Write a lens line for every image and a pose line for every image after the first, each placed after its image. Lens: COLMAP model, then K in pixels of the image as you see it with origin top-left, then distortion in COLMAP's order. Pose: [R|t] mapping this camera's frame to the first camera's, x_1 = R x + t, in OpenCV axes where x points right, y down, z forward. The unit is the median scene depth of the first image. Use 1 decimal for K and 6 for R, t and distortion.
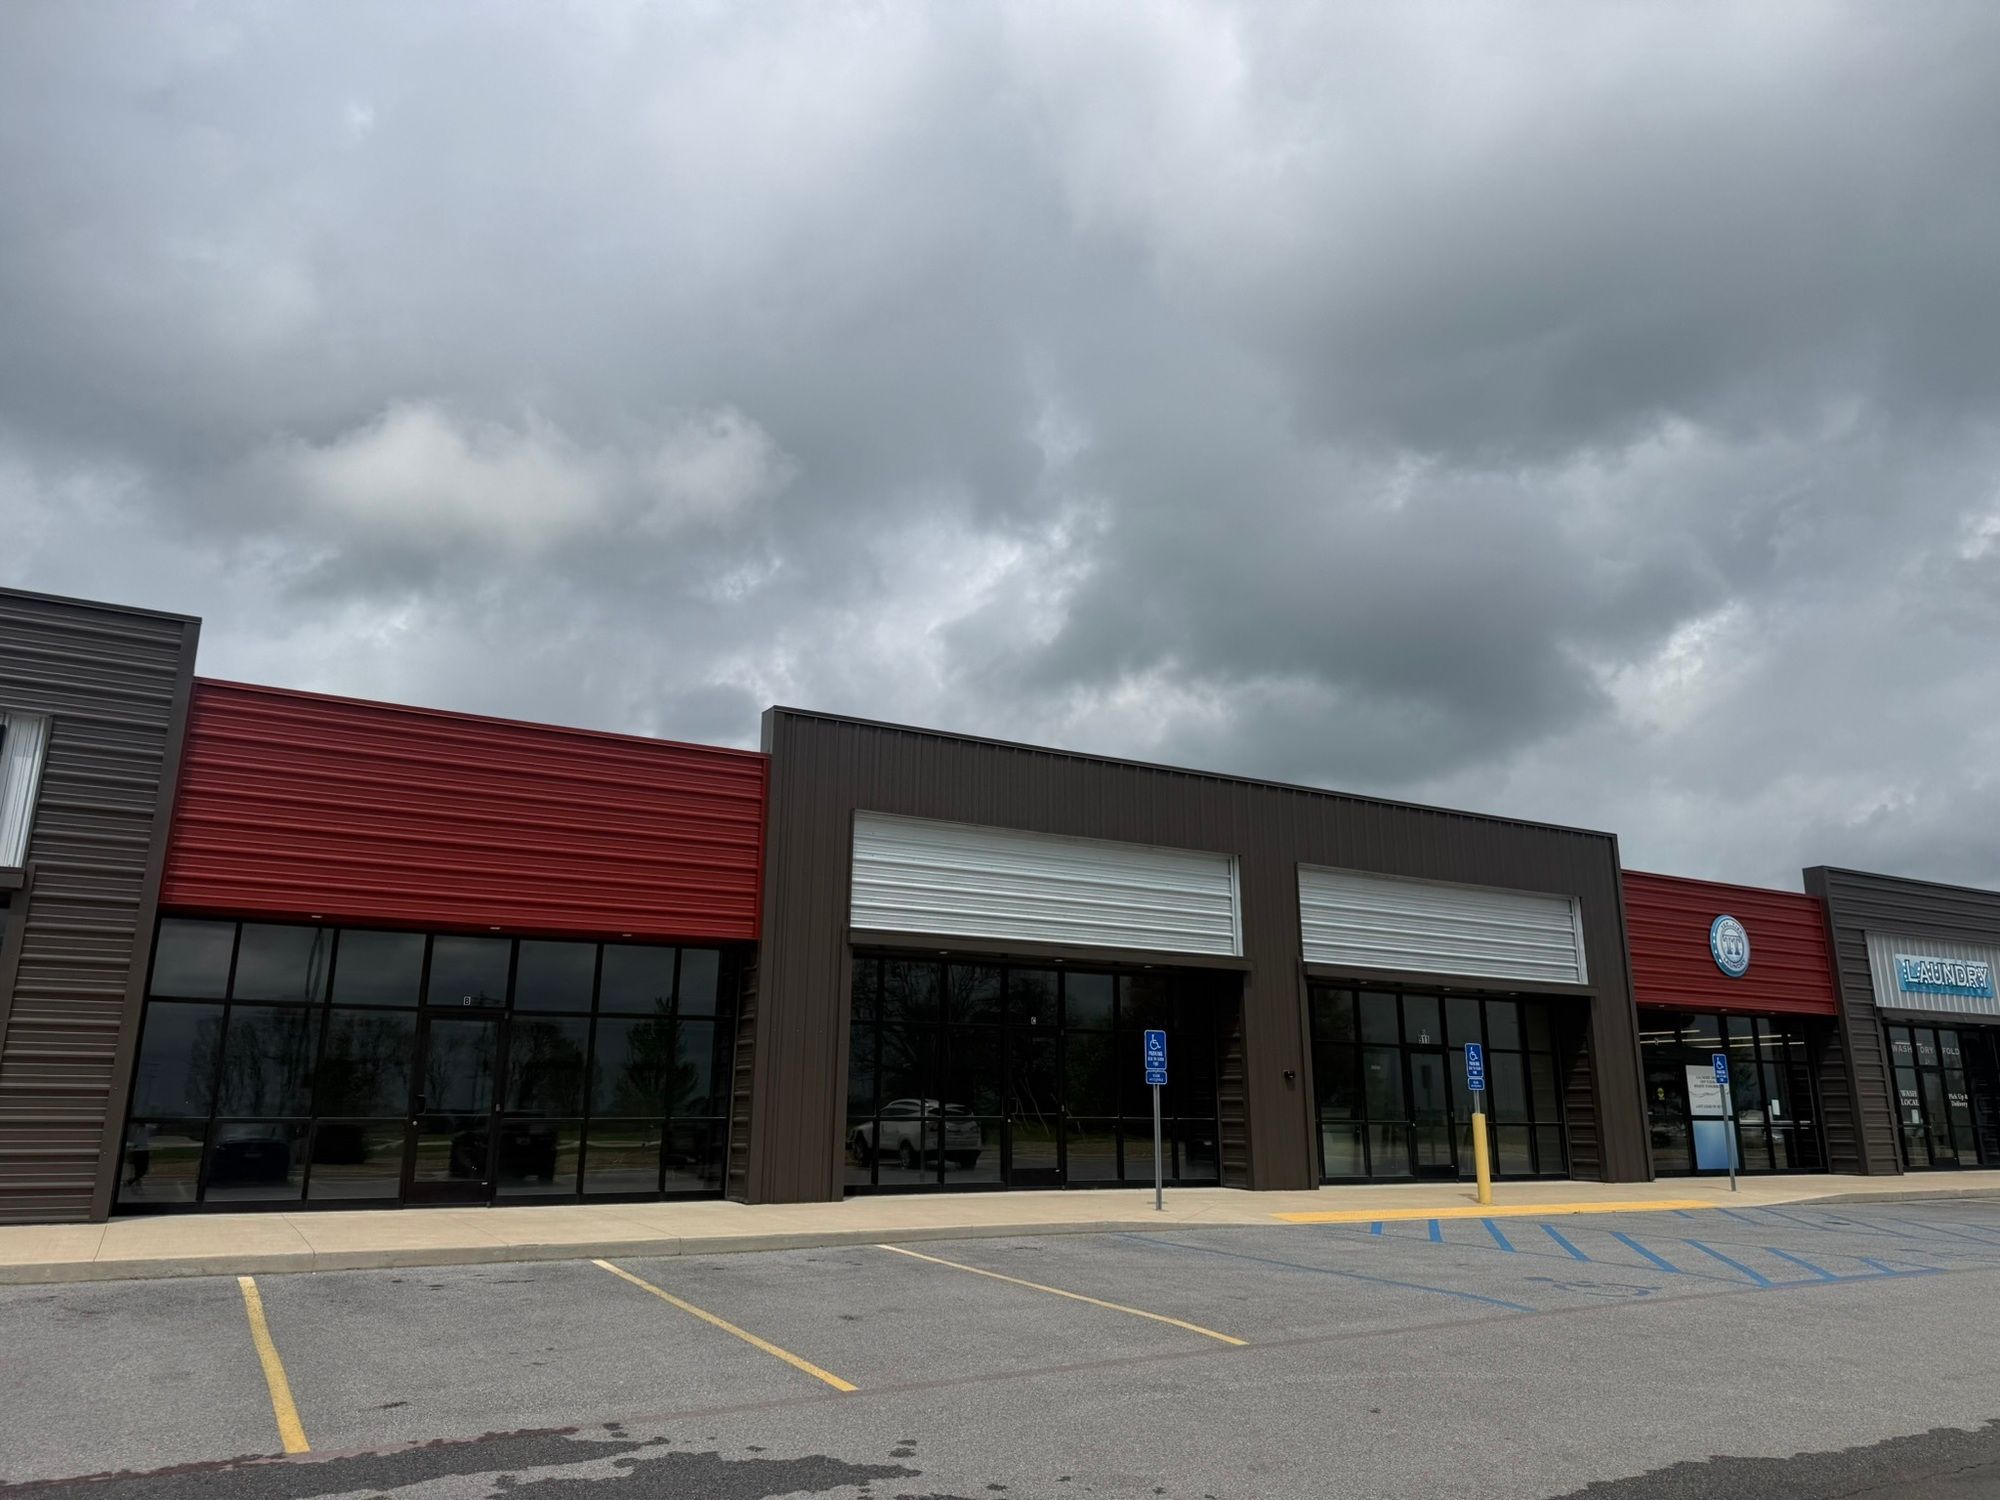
lens RADIAL K [[1370.0, 0, 1011.1], [0, 1370.0, 745.8], [0, 0, 1]] dist [0.035046, -0.035538]
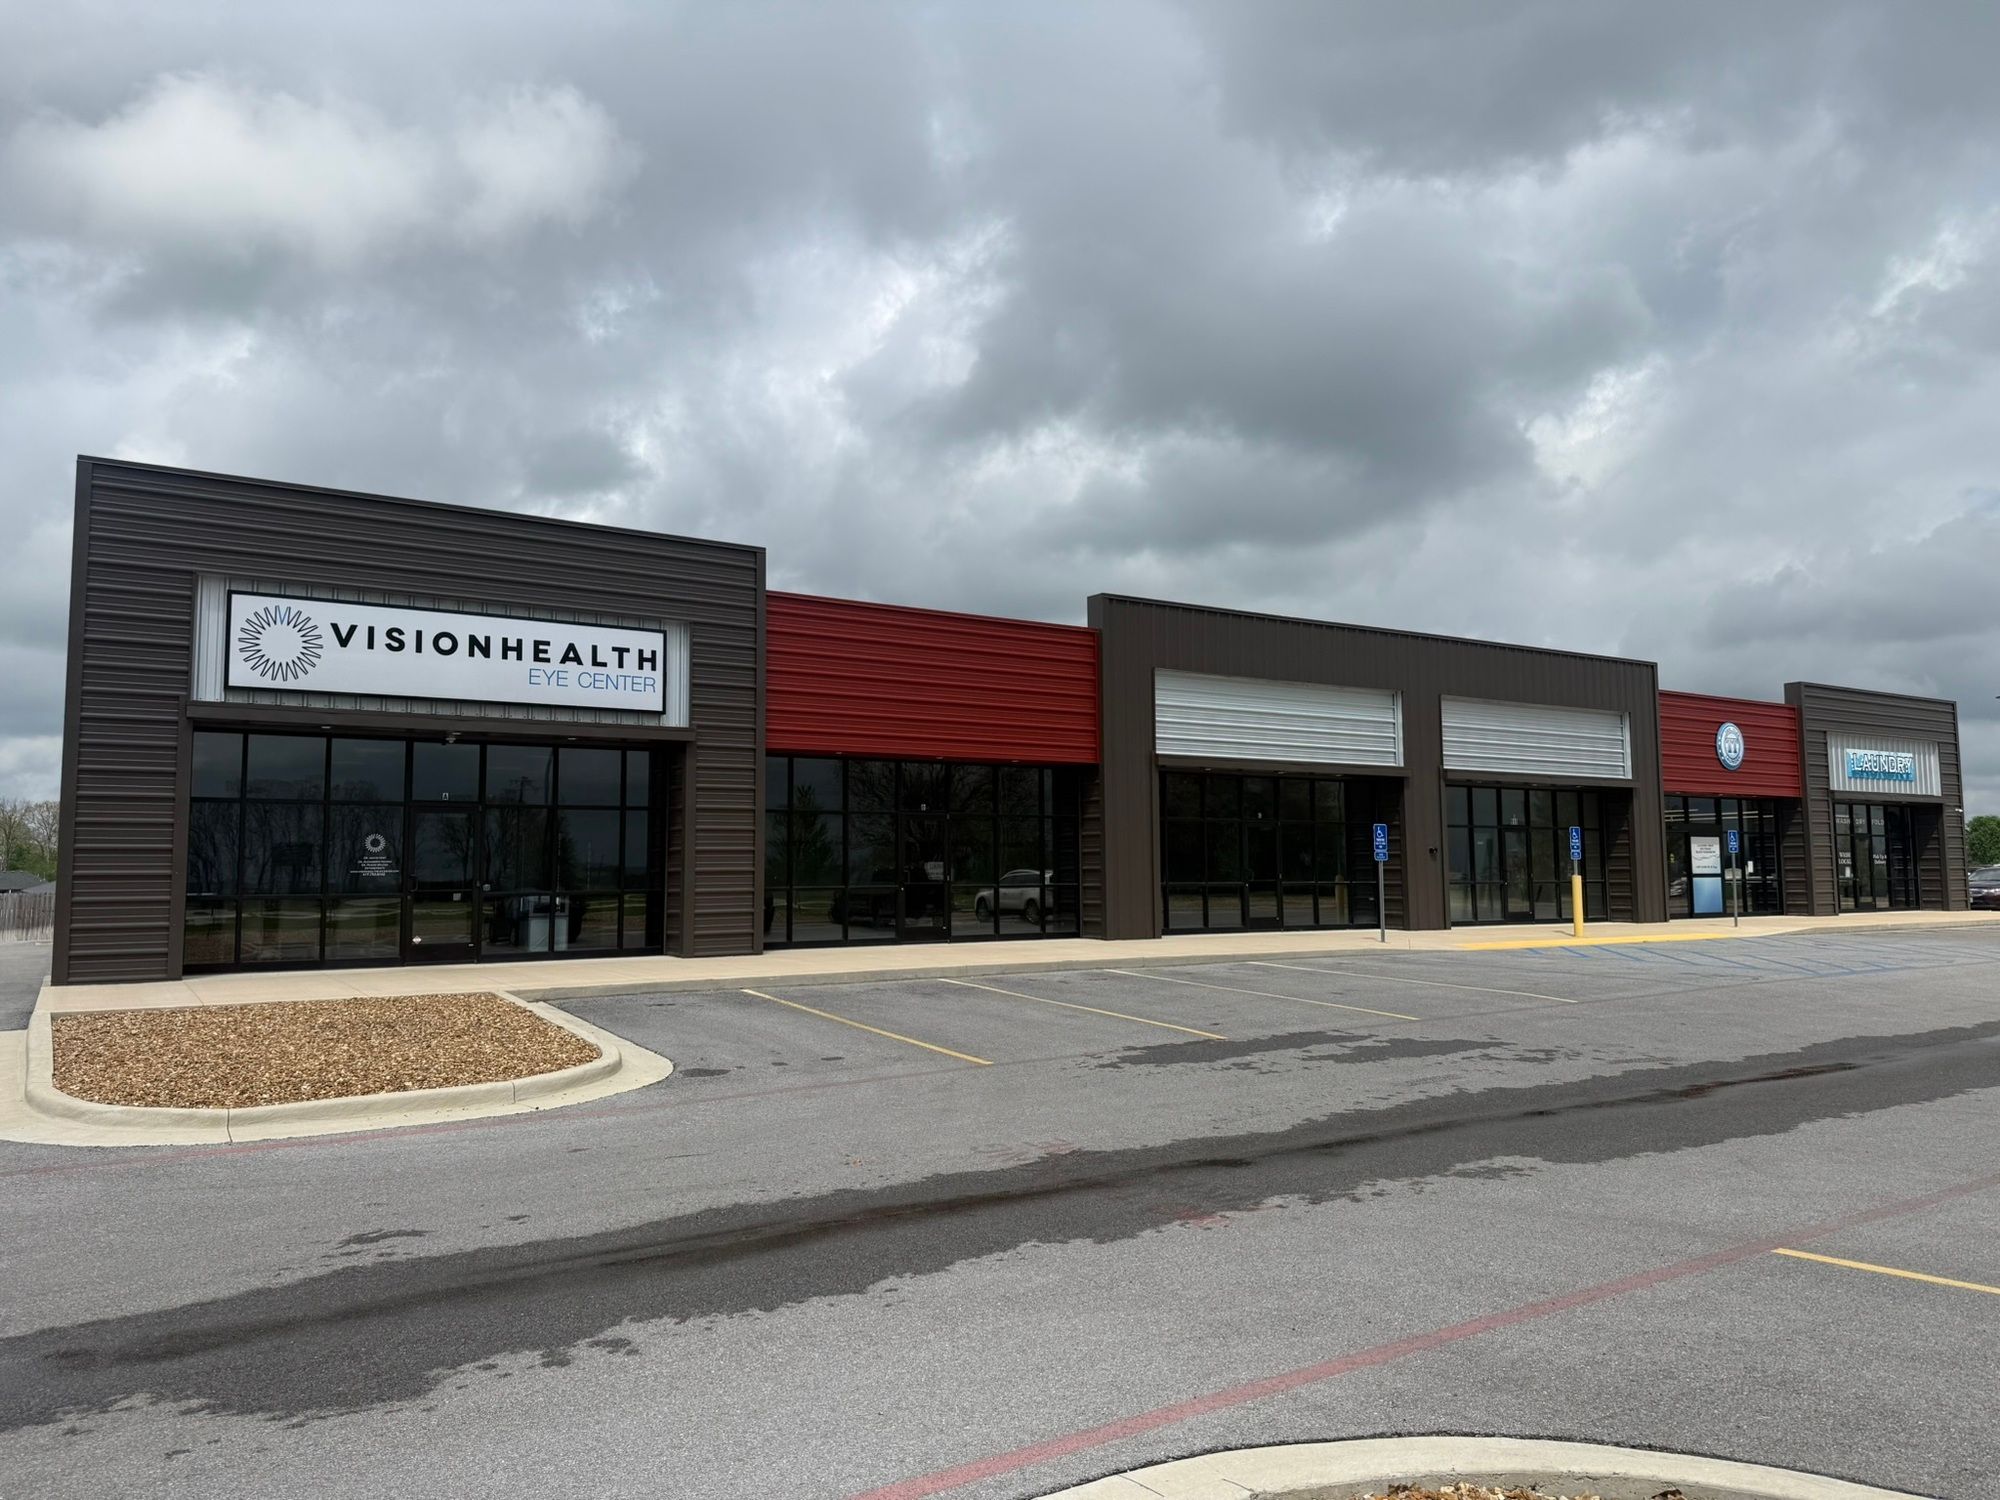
lens RADIAL K [[1370.0, 0, 991.4], [0, 1370.0, 757.1], [0, 0, 1]] dist [0.035046, -0.035538]
pose [[0.998897, -0.006172, 0.046553, -0.254294], [-0.002119, 0.984392, 0.175979, -0.078662], [-0.046913, -0.175883, 0.983293, -0.266368]]
